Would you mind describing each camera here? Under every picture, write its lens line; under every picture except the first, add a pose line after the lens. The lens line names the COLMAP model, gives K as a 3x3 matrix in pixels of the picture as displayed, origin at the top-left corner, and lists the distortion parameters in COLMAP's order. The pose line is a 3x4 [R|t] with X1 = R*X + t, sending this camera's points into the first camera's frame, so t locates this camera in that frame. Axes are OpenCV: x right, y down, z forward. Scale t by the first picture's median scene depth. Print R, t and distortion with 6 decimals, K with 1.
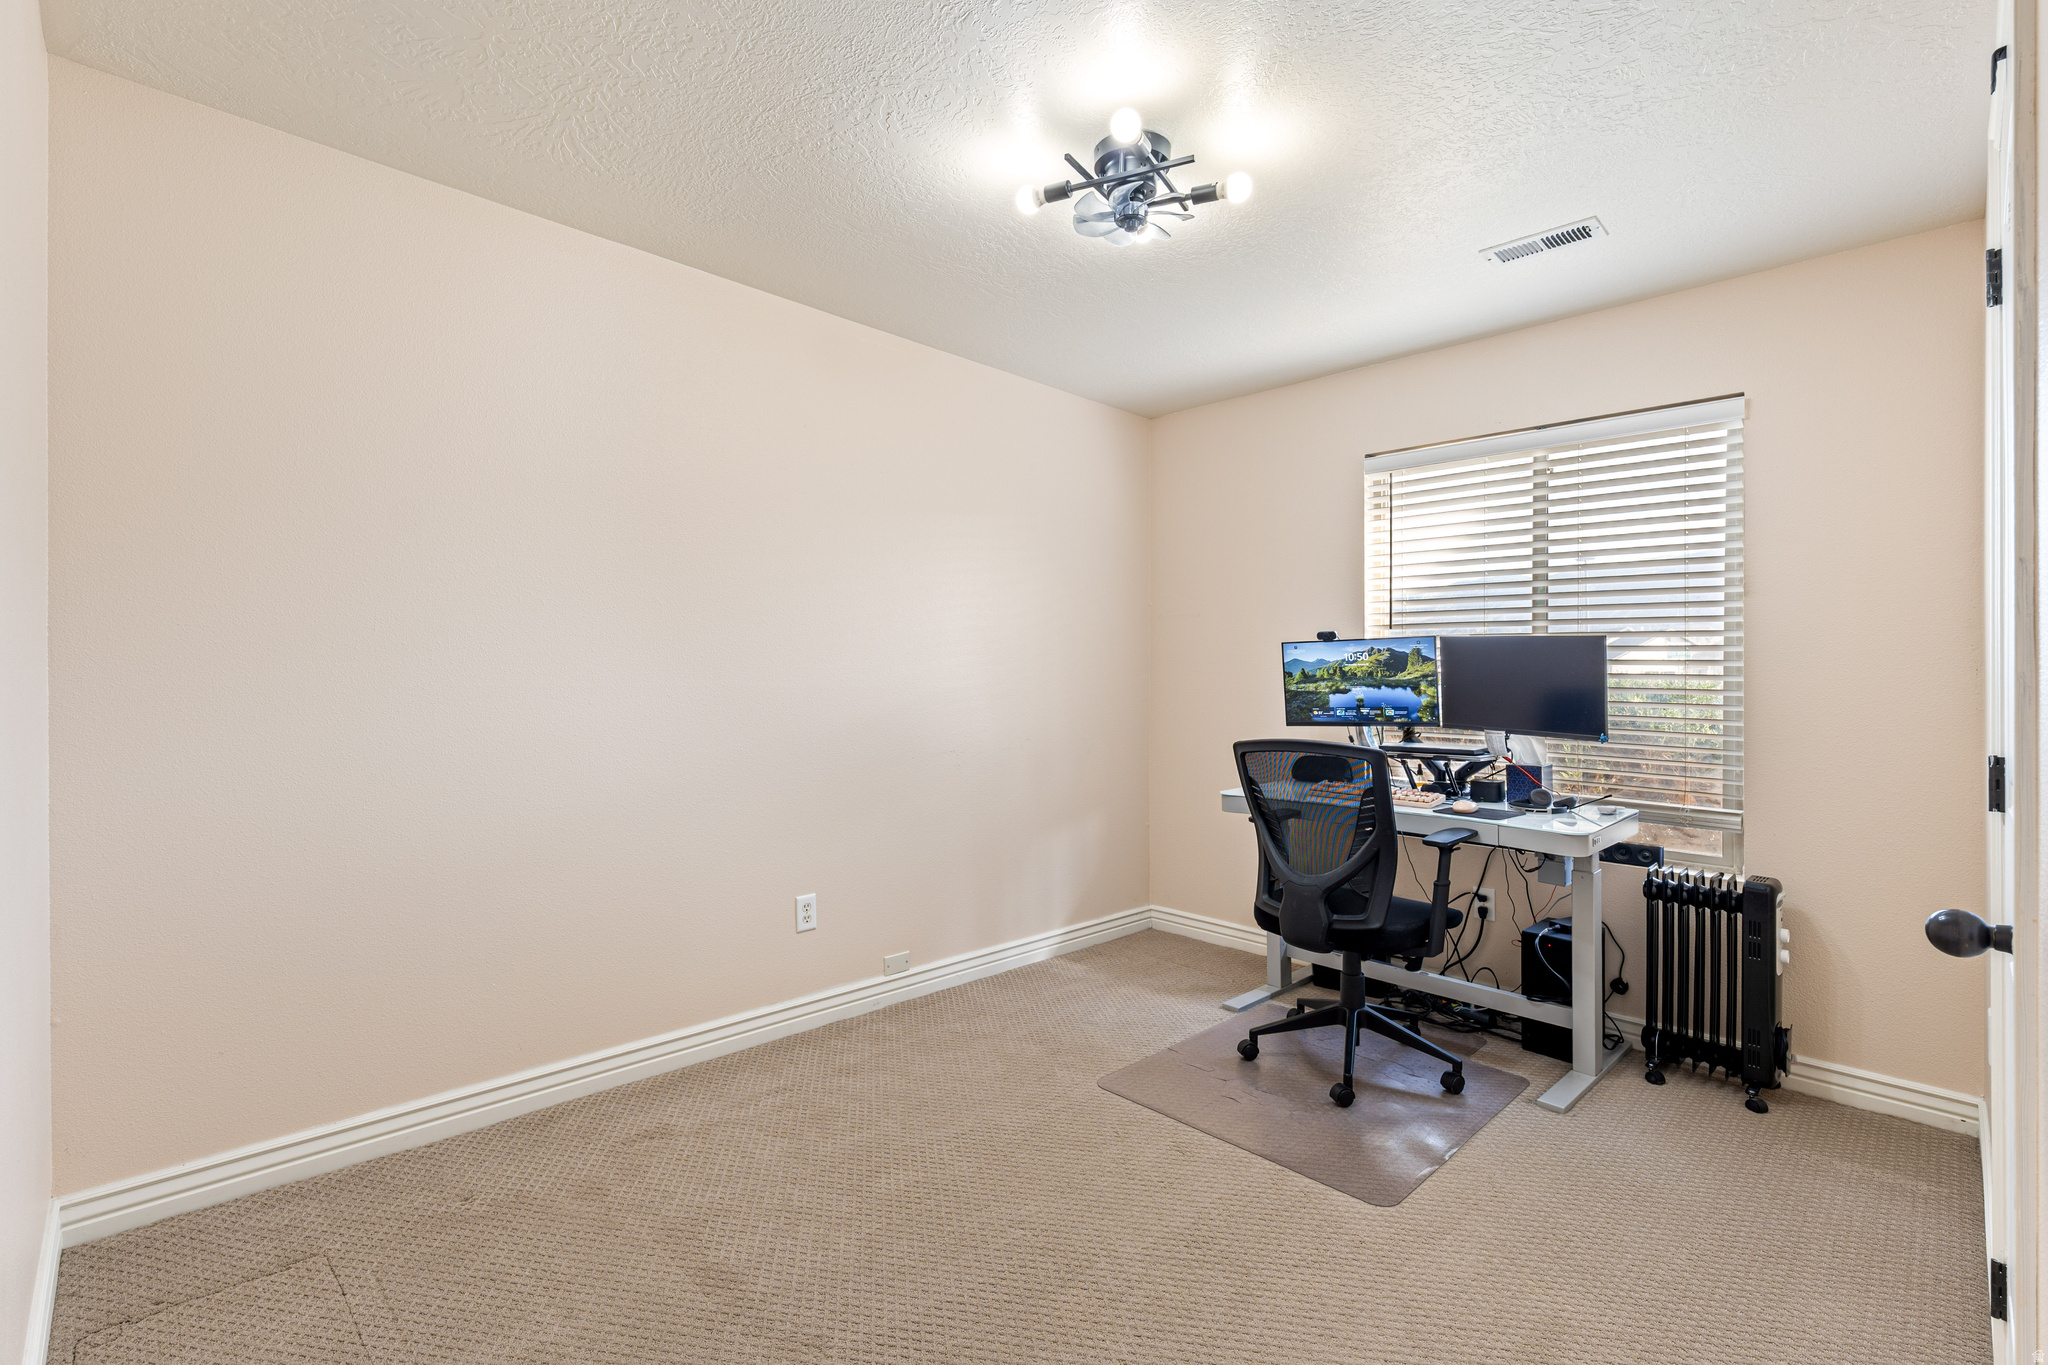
lens RADIAL K [[937.8, 0, 1024.0], [0, 937.8, 682.5], [0, 0, 1]] dist [0.001780, 0.000460]
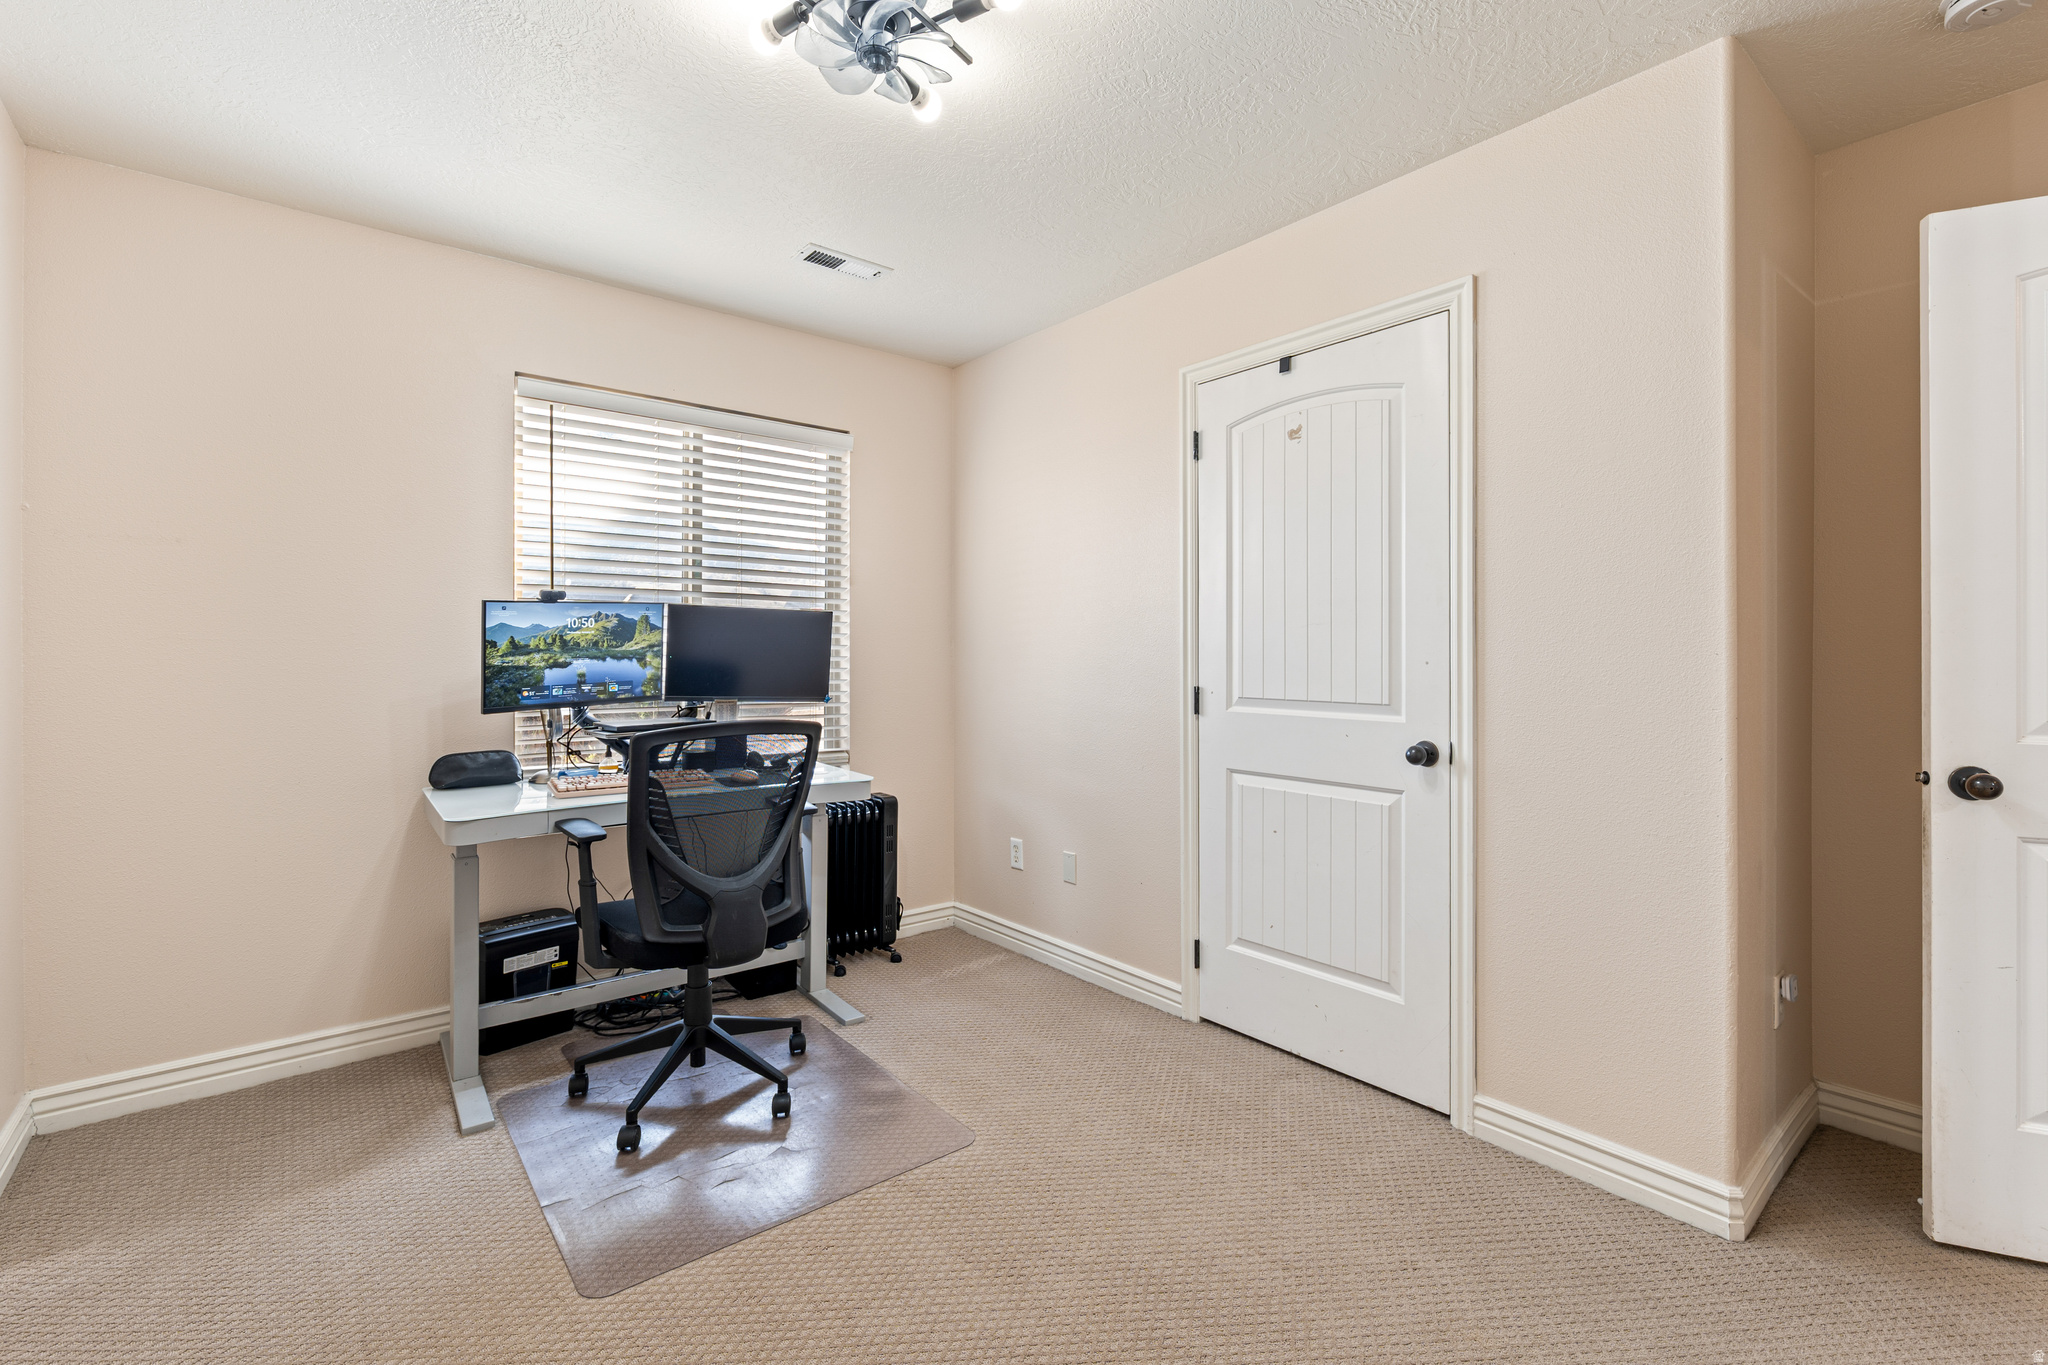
lens RADIAL K [[892.6, 0, 1051.9], [0, 892.6, 645.3], [0, 0, 1]] dist [-0.001539, -0.000186]
pose [[0.085099, -0.000544, 0.996372, -0.396295], [0.007256, 0.999974, -0.000074, -0.004554], [-0.996346, 0.007236, 0.085101, 0.521080]]
